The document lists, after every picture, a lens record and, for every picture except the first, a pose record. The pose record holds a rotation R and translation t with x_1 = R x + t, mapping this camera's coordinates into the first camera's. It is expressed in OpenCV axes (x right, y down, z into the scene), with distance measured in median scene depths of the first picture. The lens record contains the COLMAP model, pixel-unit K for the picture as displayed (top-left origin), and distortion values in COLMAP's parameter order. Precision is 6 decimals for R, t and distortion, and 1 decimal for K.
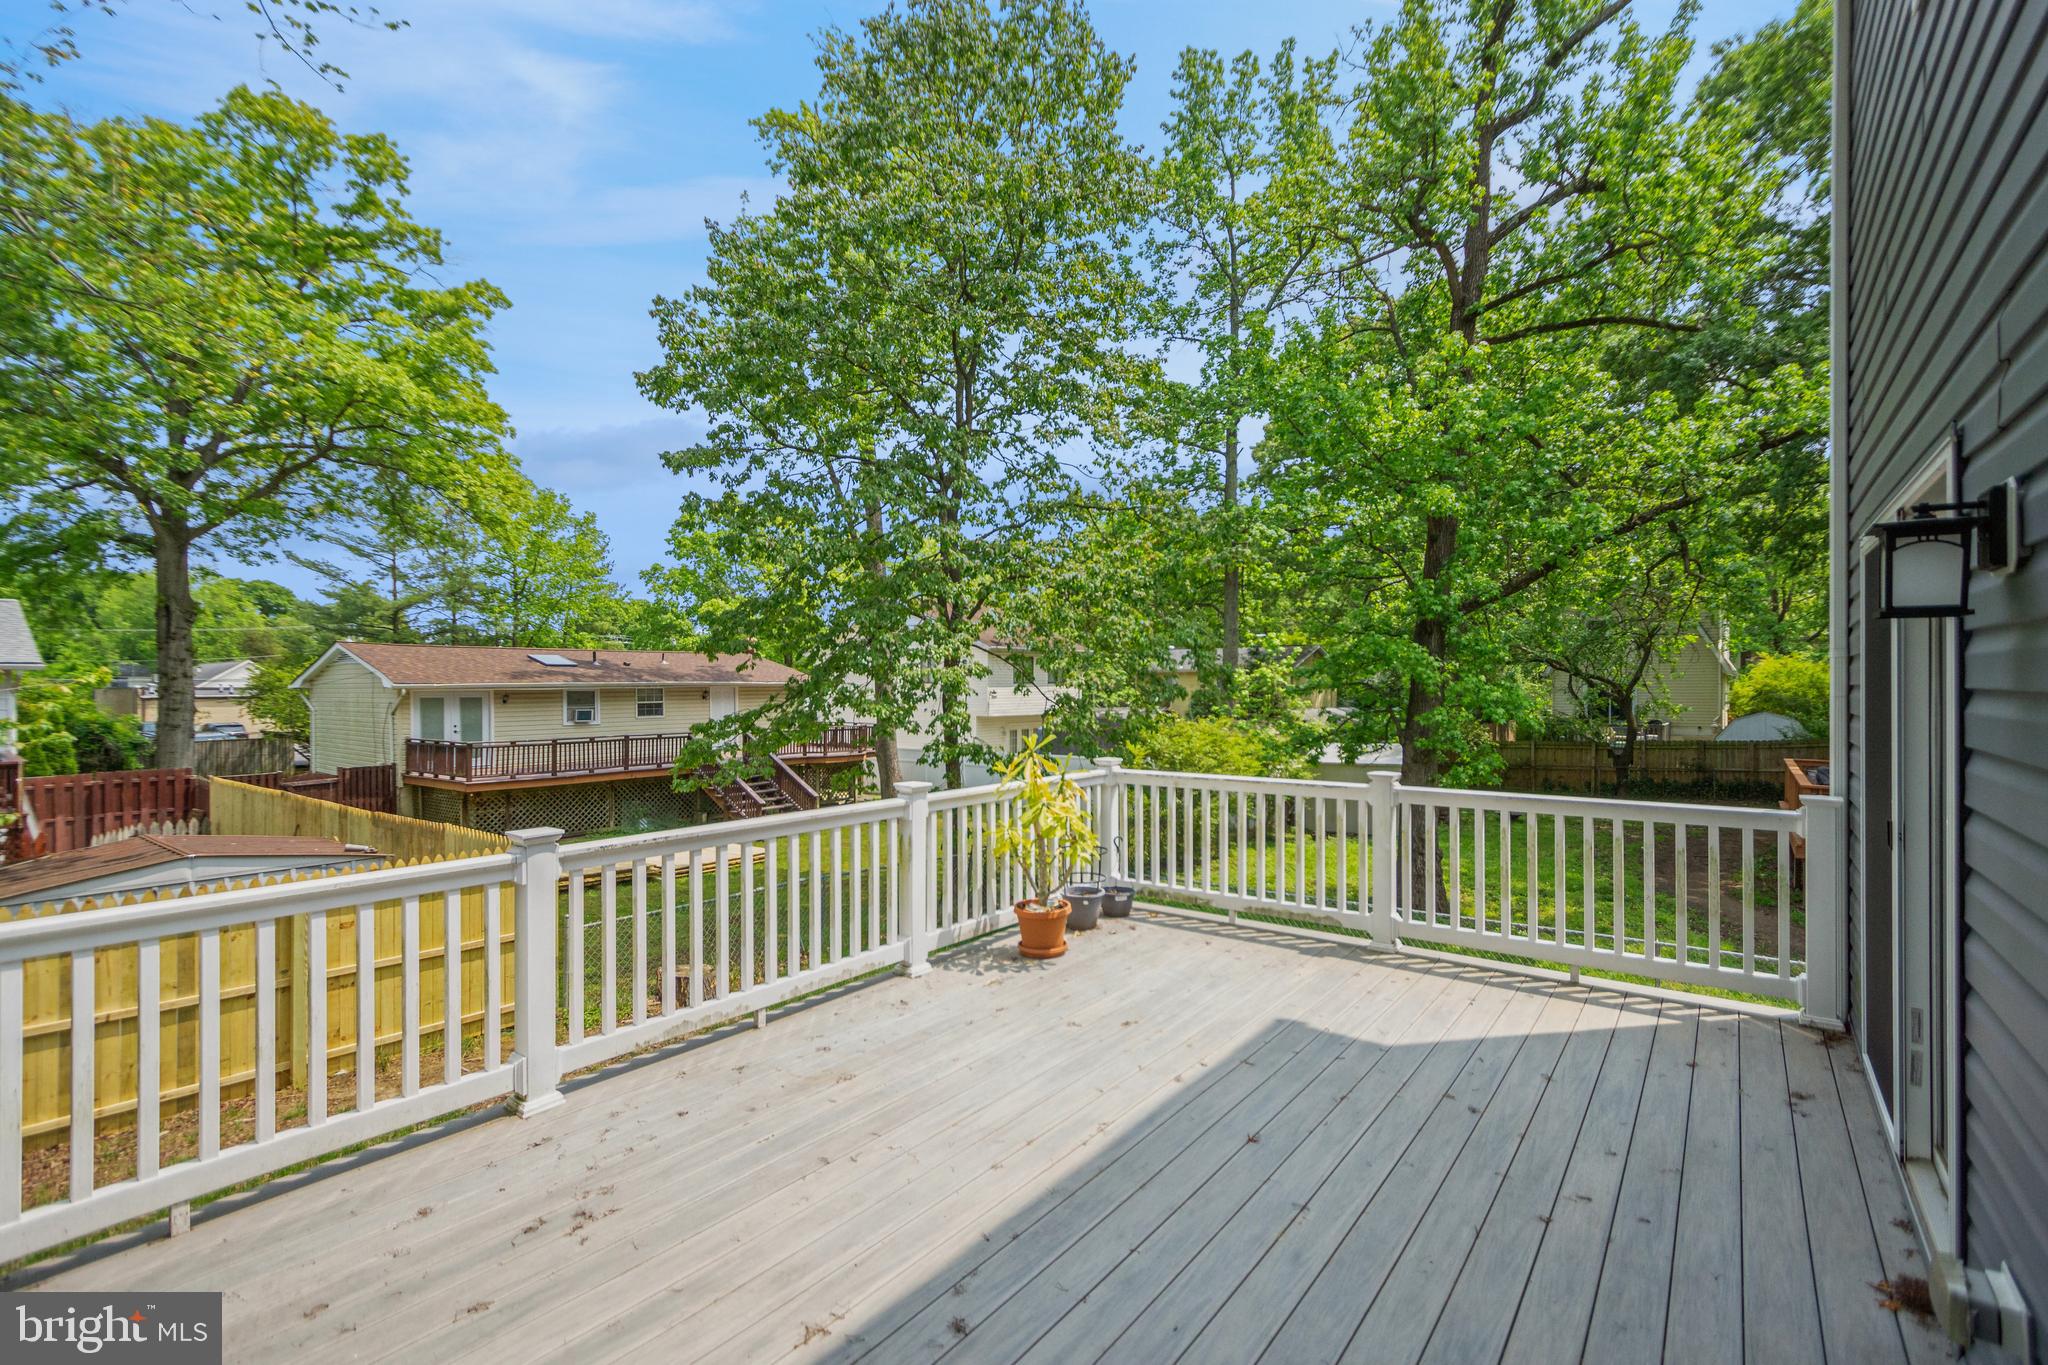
lens RADIAL K [[945.2, 0, 1026.8], [0, 945.2, 684.3], [0, 0, 1]] dist [0.001537, 0.000694]
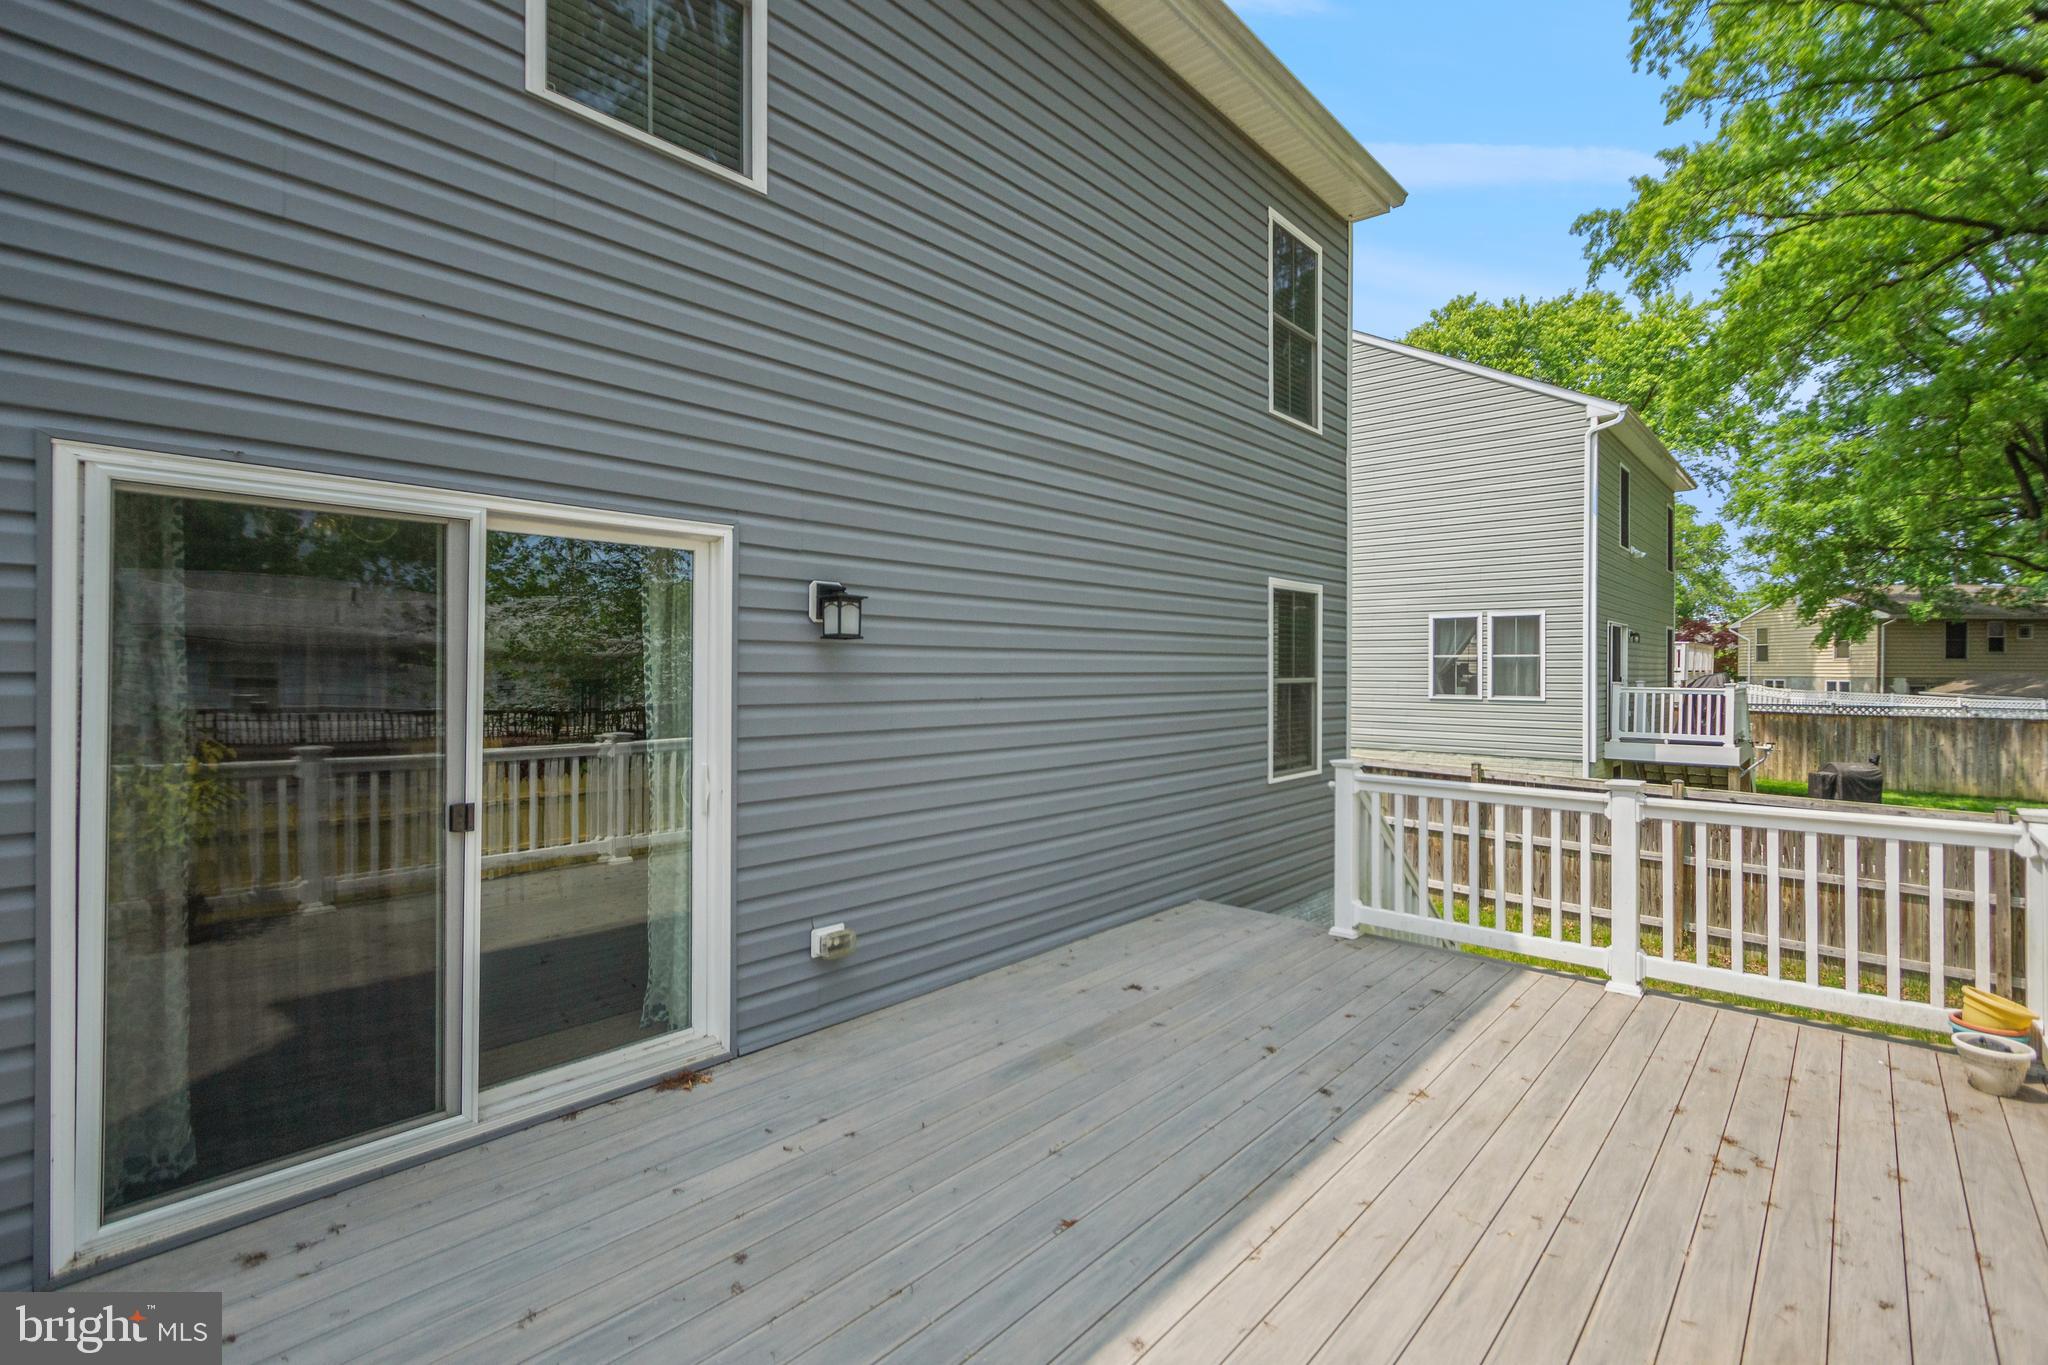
lens RADIAL K [[945.2, 0, 1025.1], [0, 945.2, 675.9], [0, 0, 1]] dist [0.001537, 0.000694]
pose [[-0.997247, -0.000699, 0.074144, 0.242685], [-0.000762, 0.999999, -0.000814, 0.003876], [-0.074144, -0.000868, -0.997247, 2.076204]]
